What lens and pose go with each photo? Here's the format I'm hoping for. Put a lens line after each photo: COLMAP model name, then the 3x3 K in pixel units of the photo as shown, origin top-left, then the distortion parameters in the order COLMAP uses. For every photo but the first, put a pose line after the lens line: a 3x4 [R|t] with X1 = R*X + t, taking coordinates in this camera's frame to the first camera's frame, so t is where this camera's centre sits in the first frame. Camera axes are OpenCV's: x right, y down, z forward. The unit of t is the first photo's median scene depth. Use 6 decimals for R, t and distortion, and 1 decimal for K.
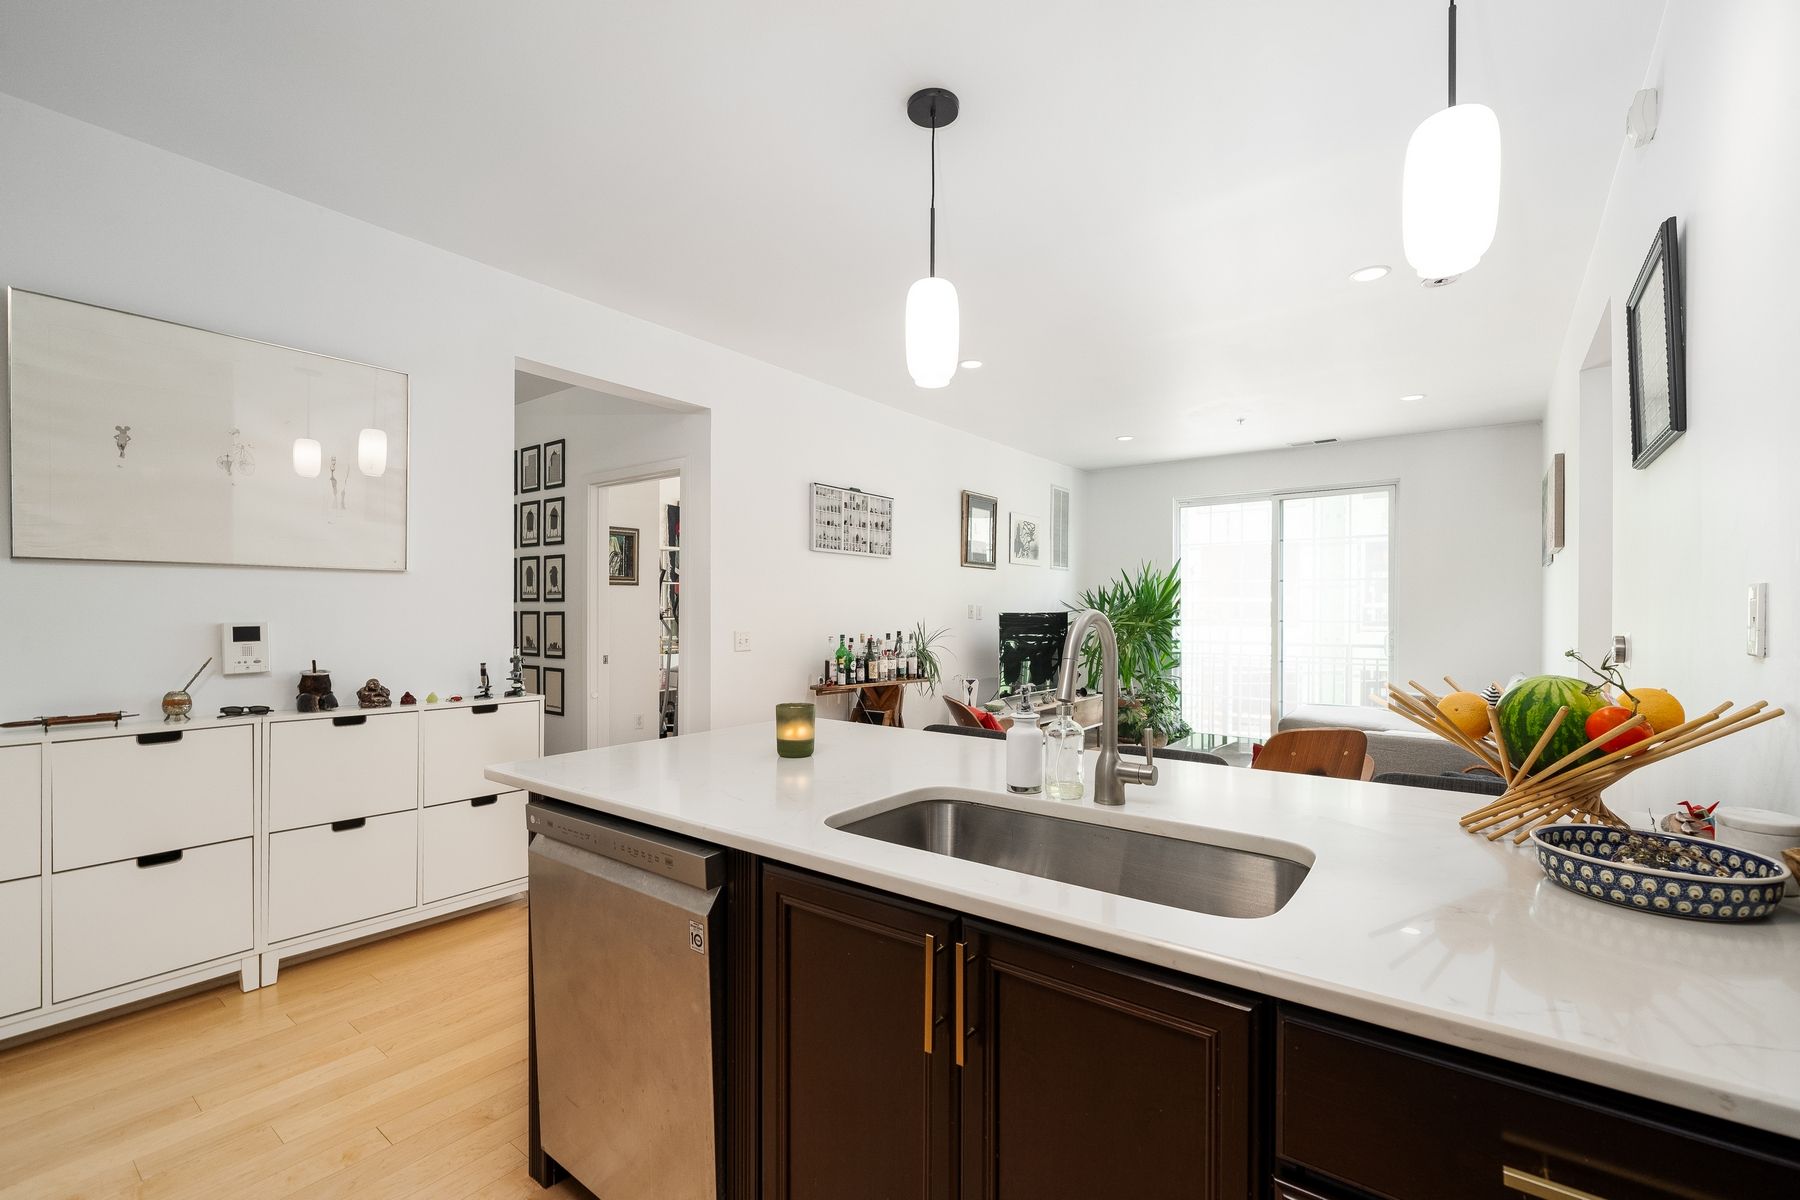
lens RADIAL K [[787.2, 0, 905.9], [0, 787.2, 605.8], [0, 0, 1]] dist [0.013230, -0.000789]
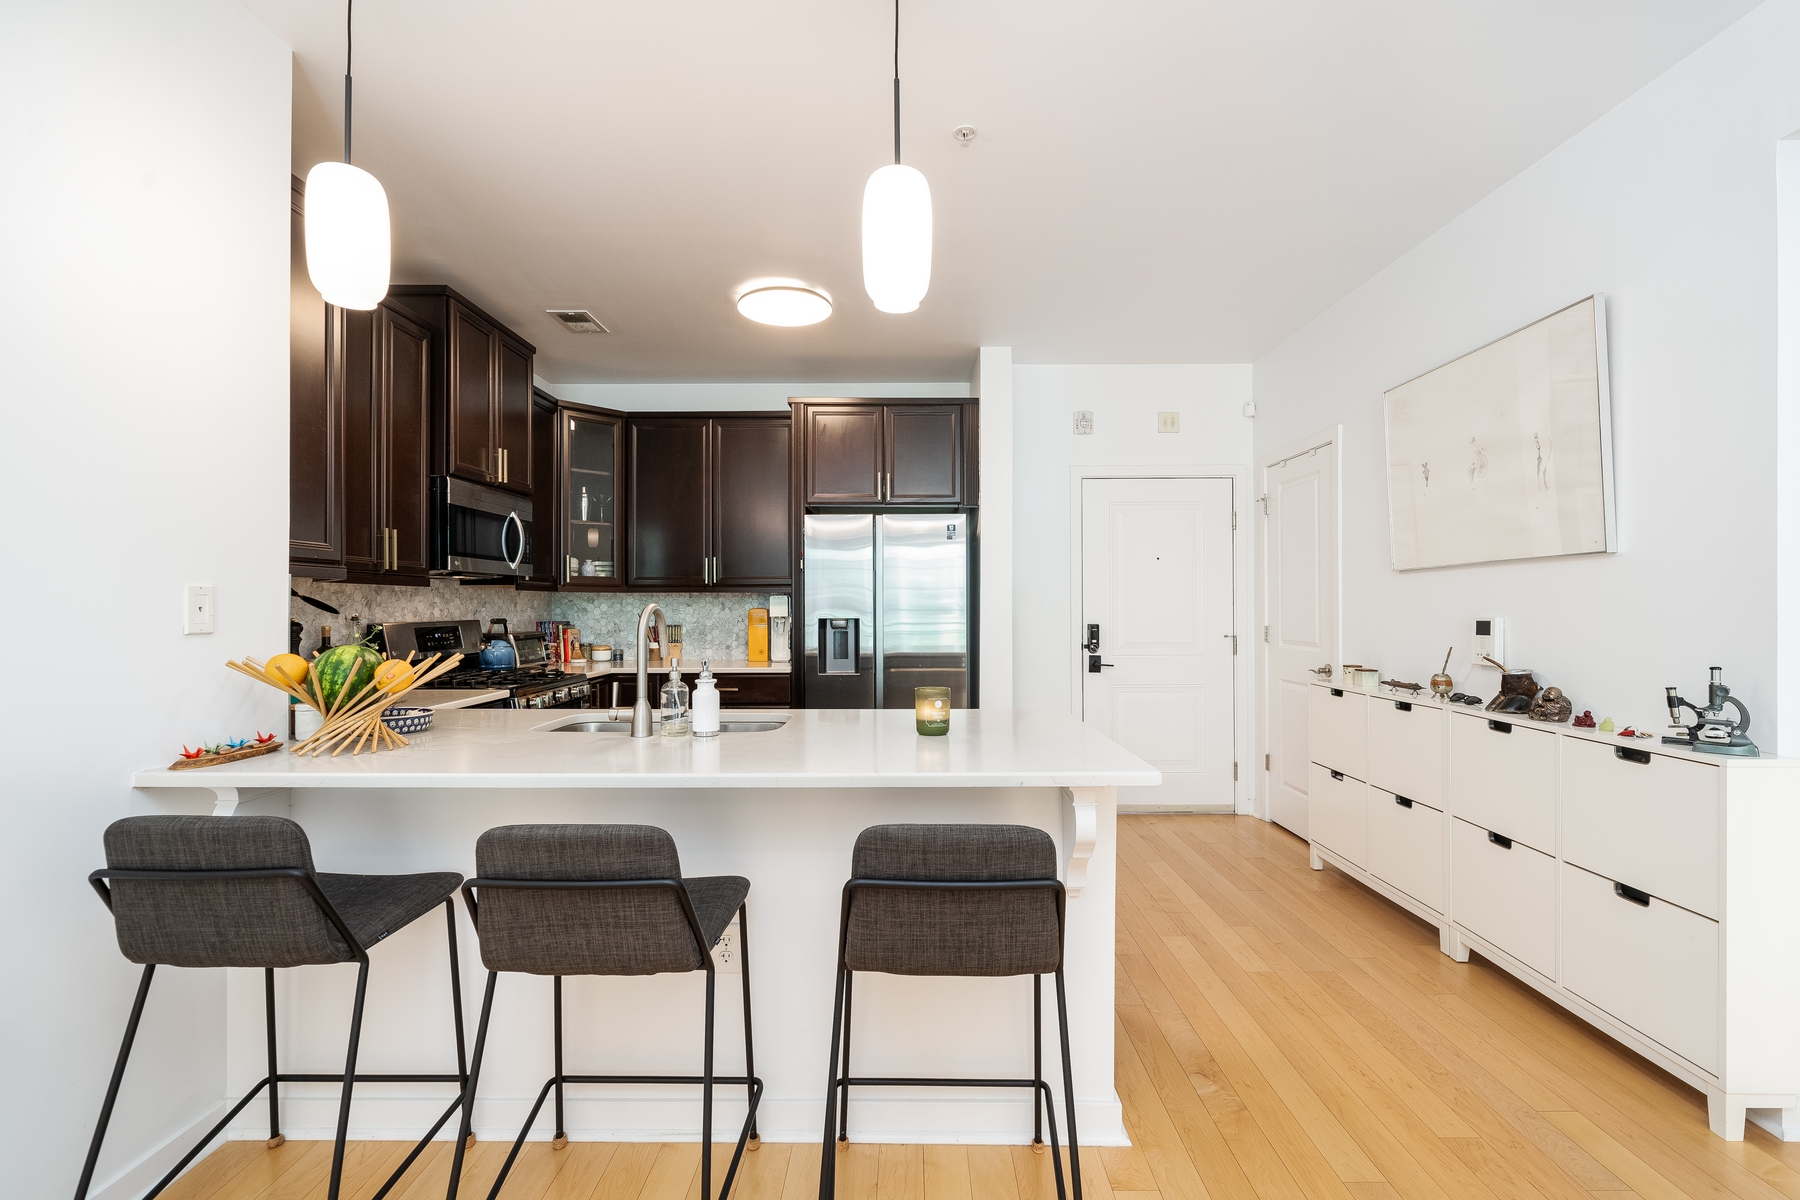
lens RADIAL K [[787.2, 0, 913.5], [0, 787.2, 605.0], [0, 0, 1]] dist [0.013230, -0.000789]
pose [[-0.806792, -0.008340, -0.590776, 0.157418], [-0.002469, 0.999939, -0.010743, 0.007253], [0.590830, -0.007209, -0.806764, 0.556248]]
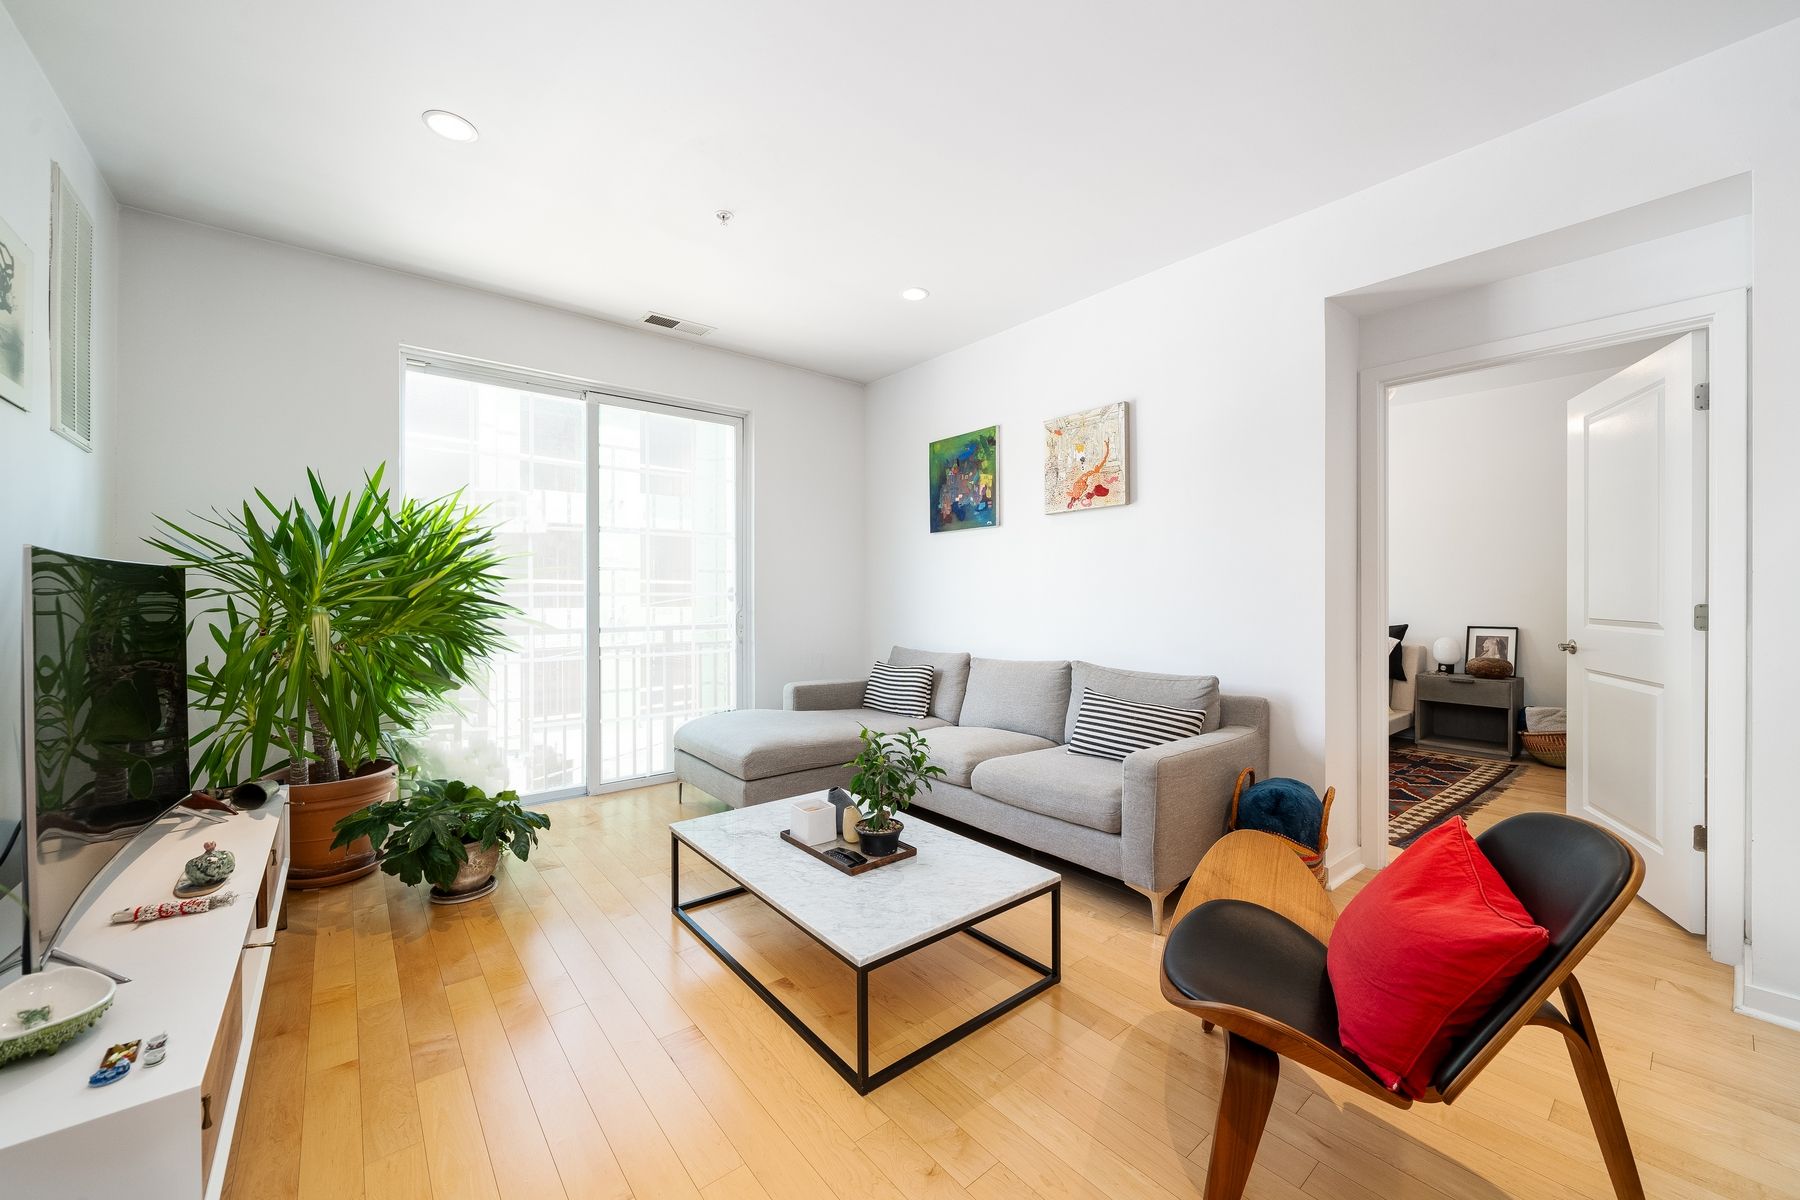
lens RADIAL K [[675.9, 0, 895.0], [0, 675.9, 598.9], [0, 0, 1]] dist [-0.001811, -0.000262]
pose [[0.246942, -0.011991, 0.968956, 0.002299], [-0.001113, 0.999919, 0.012658, 0.018731], [-0.969030, -0.004204, 0.246909, 0.684163]]
